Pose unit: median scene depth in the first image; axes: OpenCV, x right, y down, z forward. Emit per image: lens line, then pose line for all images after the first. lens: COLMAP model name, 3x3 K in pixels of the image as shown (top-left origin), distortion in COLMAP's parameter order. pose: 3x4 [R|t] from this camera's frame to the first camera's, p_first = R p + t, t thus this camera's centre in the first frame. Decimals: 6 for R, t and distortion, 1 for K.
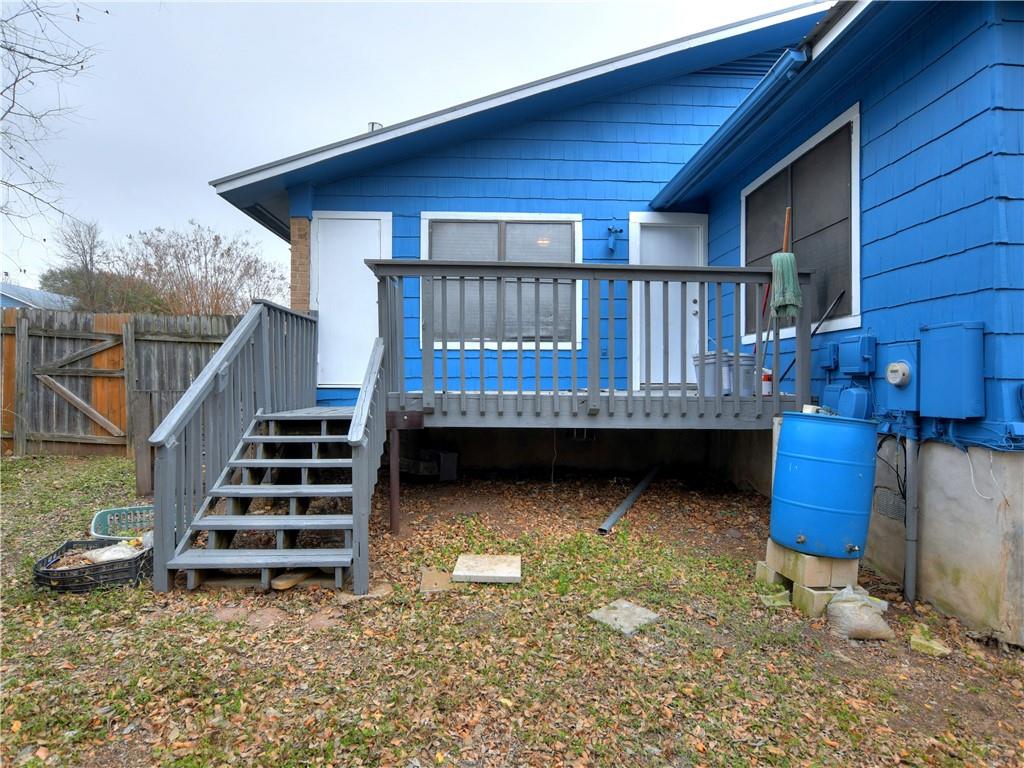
lens RADIAL K [[557.8, 0, 512.0], [0, 557.8, 384.0], [0, 0, 1]] dist [-0.031234, 0.000918]
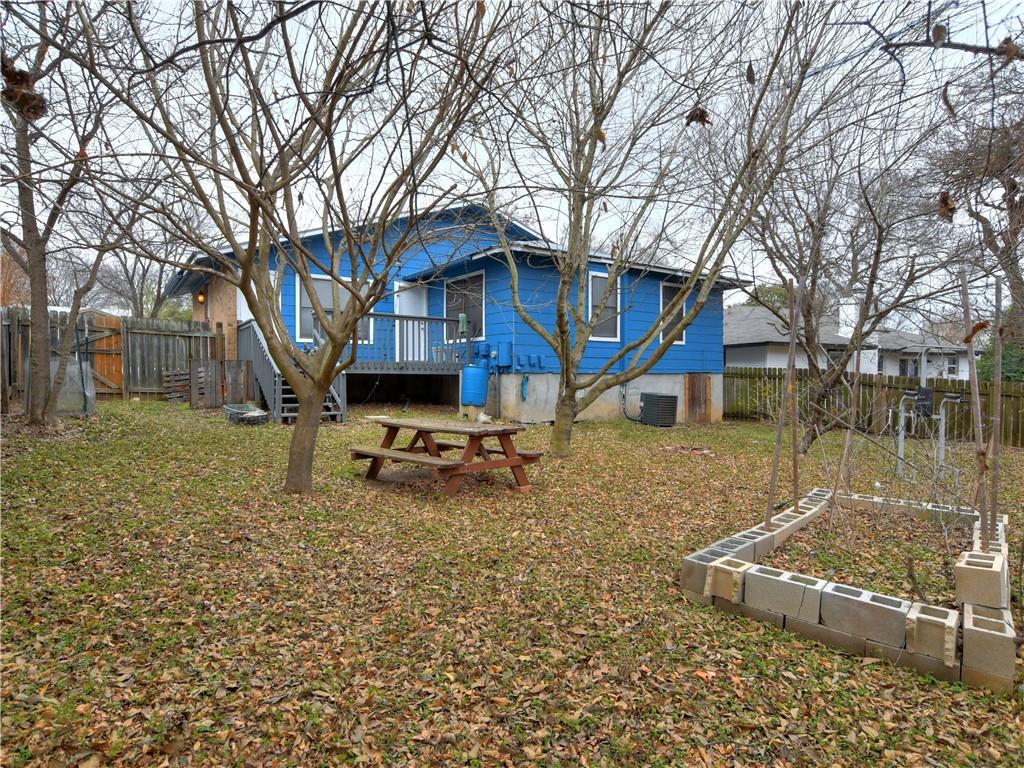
lens RADIAL K [[548.5, 0, 511.7], [0, 548.5, 378.5], [0, 0, 1]] dist [-0.025297, 0.000380]
pose [[0.834953, -0.007696, 0.550267, -0.887998], [0.005558, 0.999969, 0.005551, 0.089710], [-0.550293, -0.001576, 0.834970, -1.561375]]
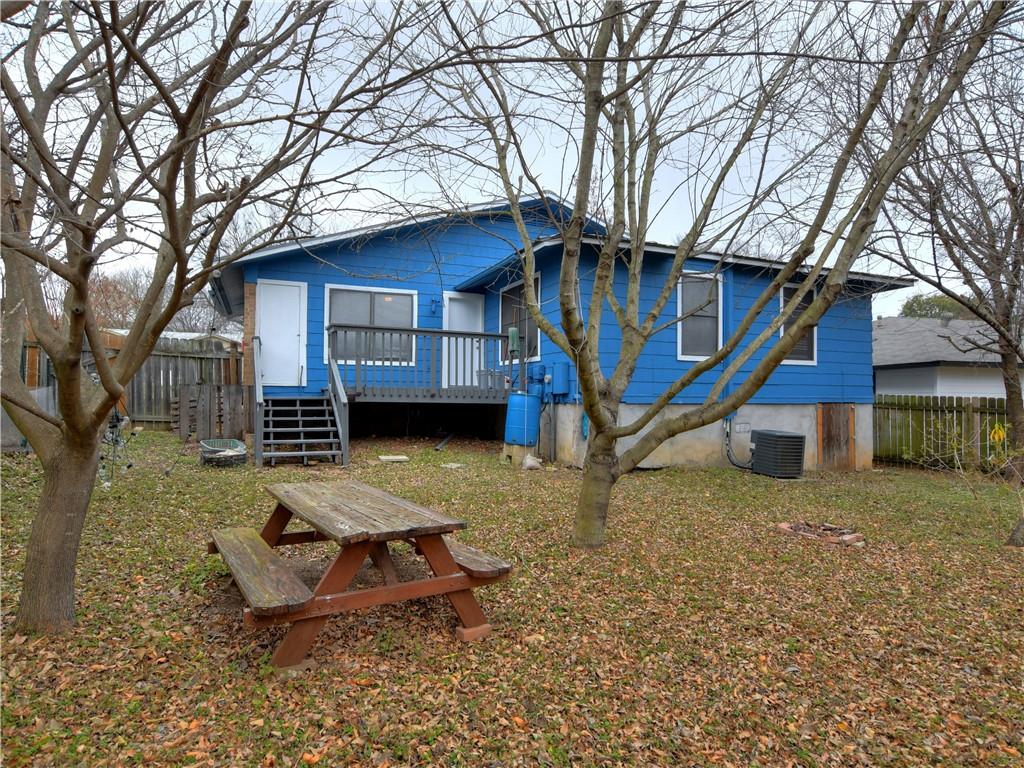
lens RADIAL K [[557.8, 0, 512.0], [0, 557.8, 384.0], [0, 0, 1]] dist [-0.031234, 0.000918]
pose [[0.930314, 0.011838, 0.366573, -0.374312], [-0.002488, 0.999660, -0.025968, 0.061991], [-0.366755, 0.023246, 0.930027, -1.179914]]
